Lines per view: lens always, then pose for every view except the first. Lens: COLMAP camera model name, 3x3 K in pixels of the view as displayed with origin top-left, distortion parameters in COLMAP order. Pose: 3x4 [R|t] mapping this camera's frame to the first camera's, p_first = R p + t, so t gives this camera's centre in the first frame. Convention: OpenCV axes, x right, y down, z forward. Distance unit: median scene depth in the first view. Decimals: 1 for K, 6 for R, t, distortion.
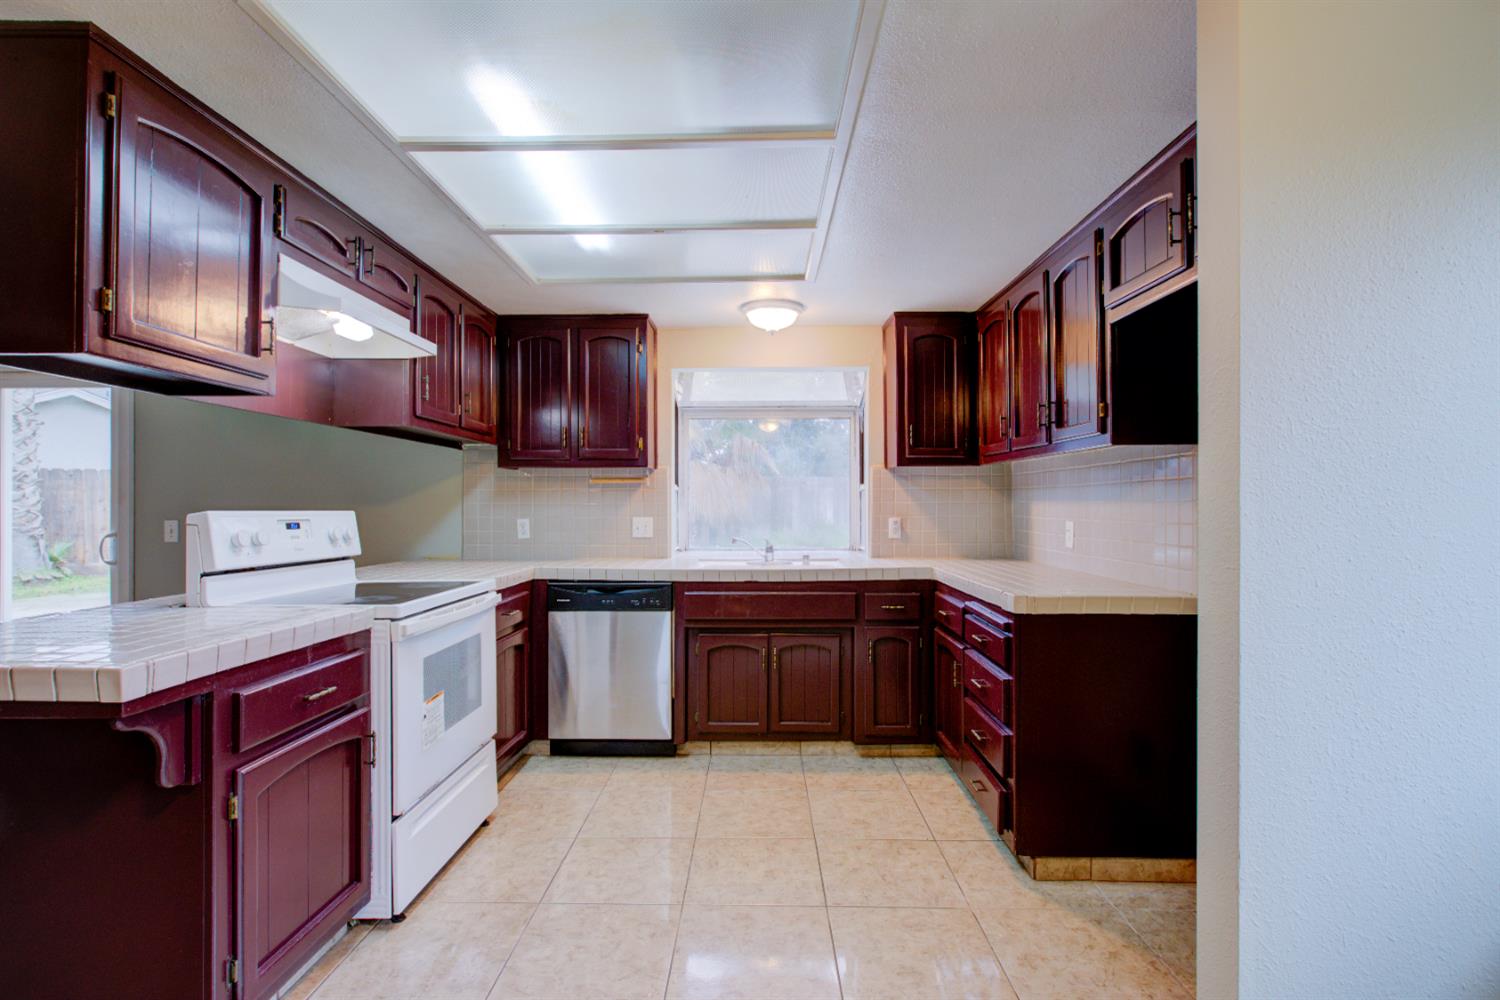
lens RADIAL K [[724.8, 0, 757.8], [0, 724.8, 498.1], [0, 0, 1]] dist [-0.001811, 0.000115]
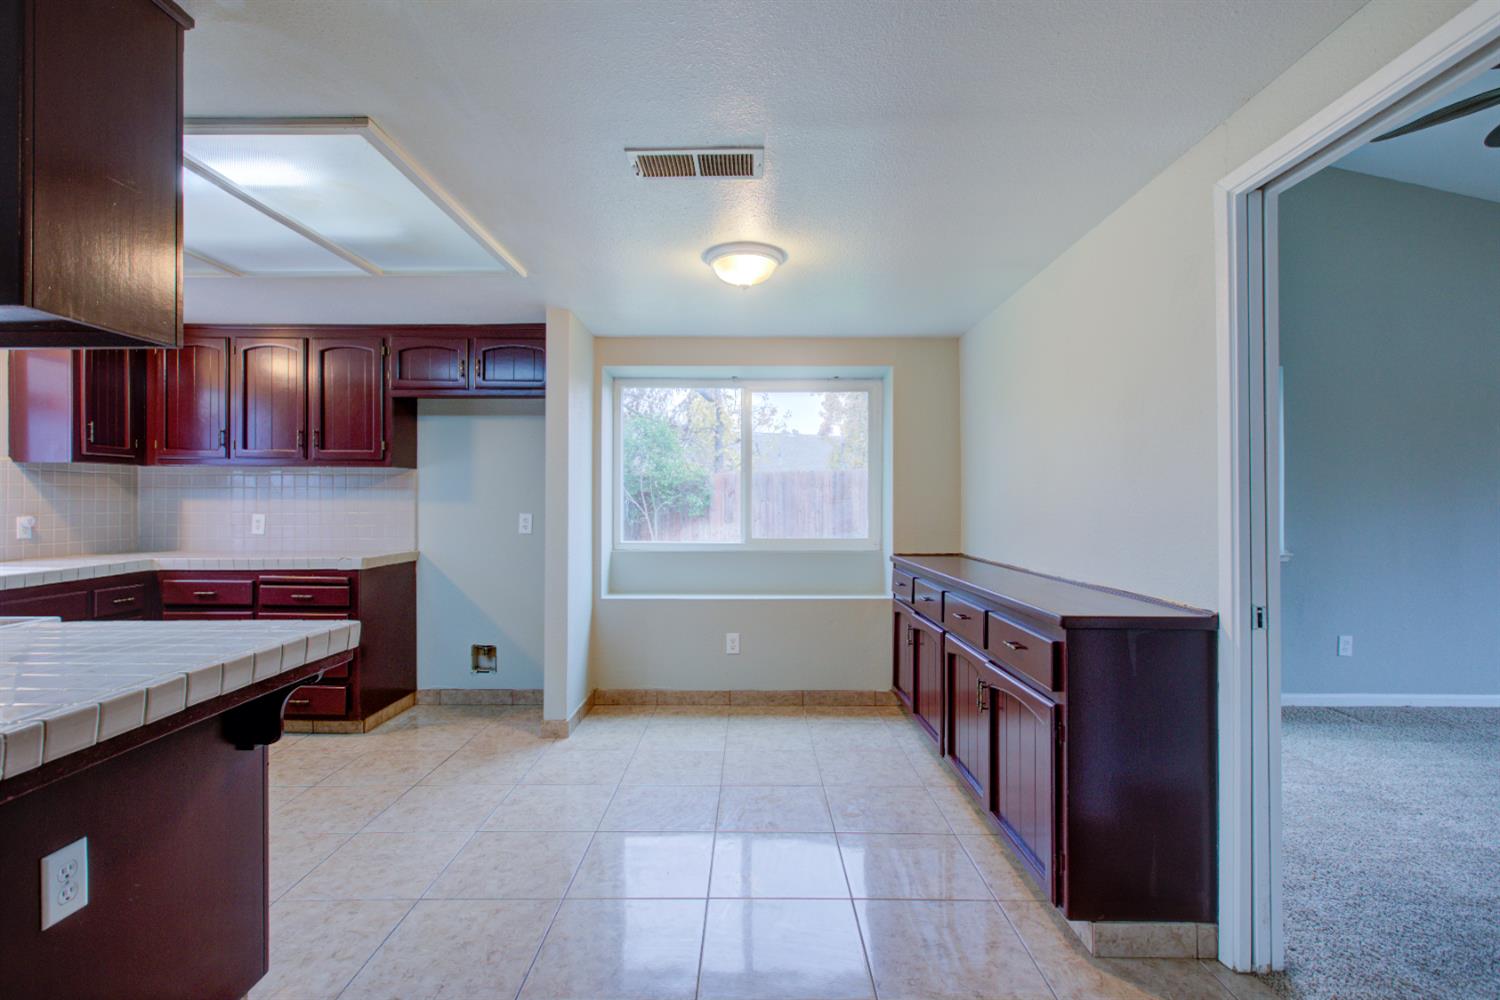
lens RADIAL K [[687.9, 0, 747.7], [0, 687.9, 500.7], [0, 0, 1]] dist [-0.004585, 0.001263]
pose [[0.000294, 0.001228, 0.999999, -0.803415], [-0.007690, 0.999970, -0.001226, 0.002000], [-0.999970, -0.007690, 0.000304, 0.102209]]
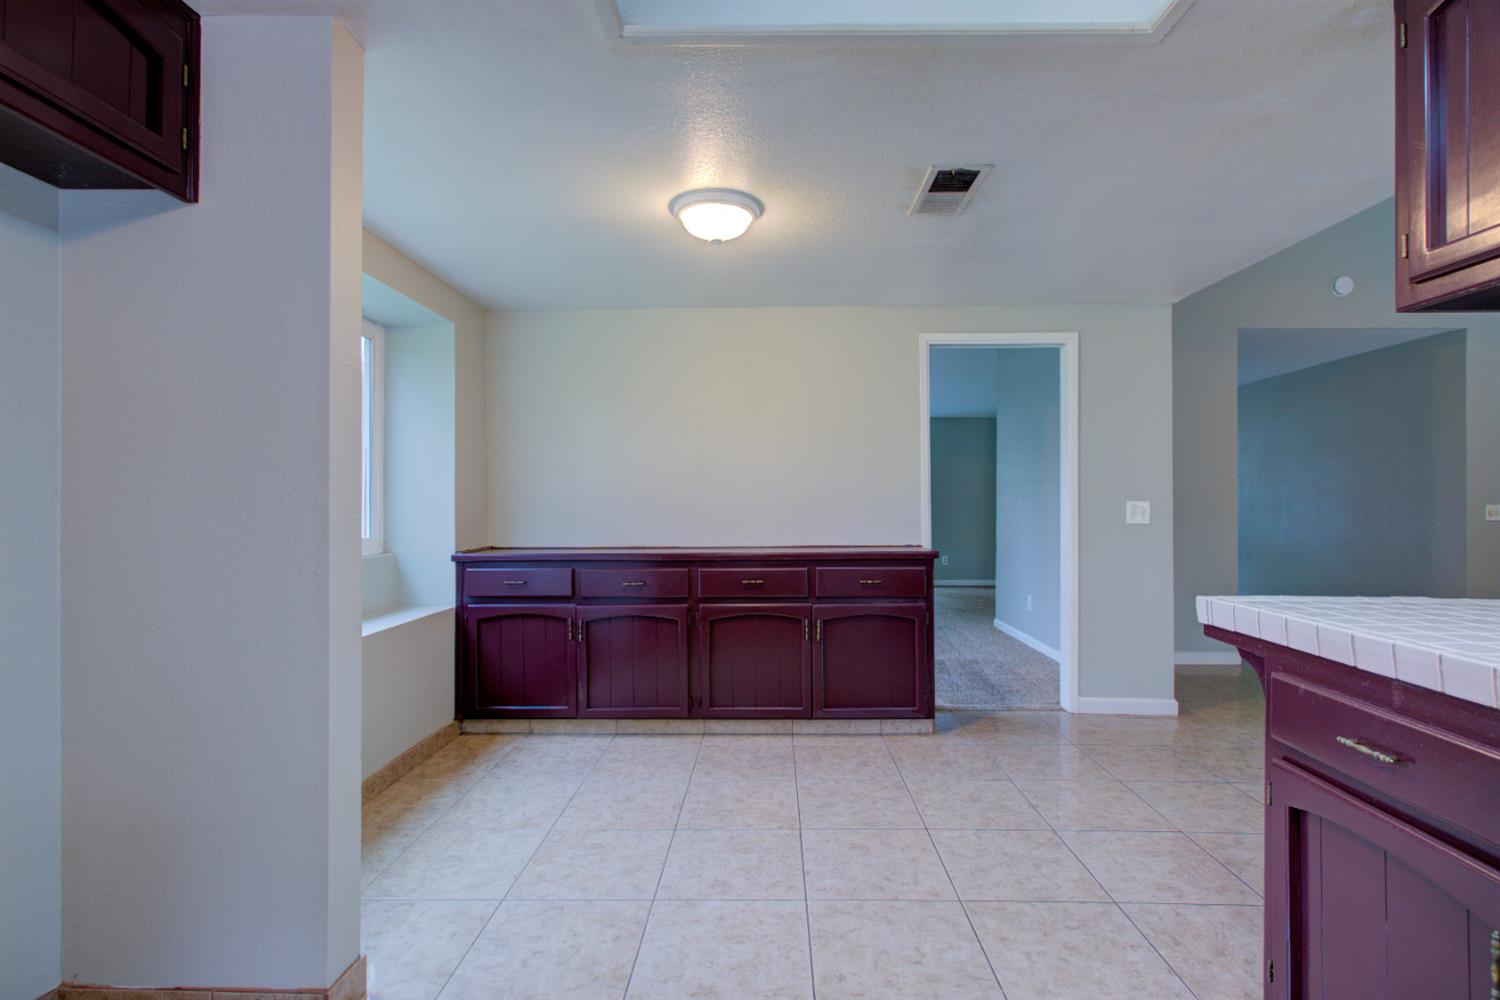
lens RADIAL K [[696.3, 0, 754.0], [0, 696.3, 501.8], [0, 0, 1]] dist [-0.003580, 0.001041]
pose [[-0.999676, -0.001970, 0.025383, -0.038863], [-0.002258, 0.999933, -0.011310, 0.029985], [-0.025359, -0.011364, -0.999614, 0.847983]]
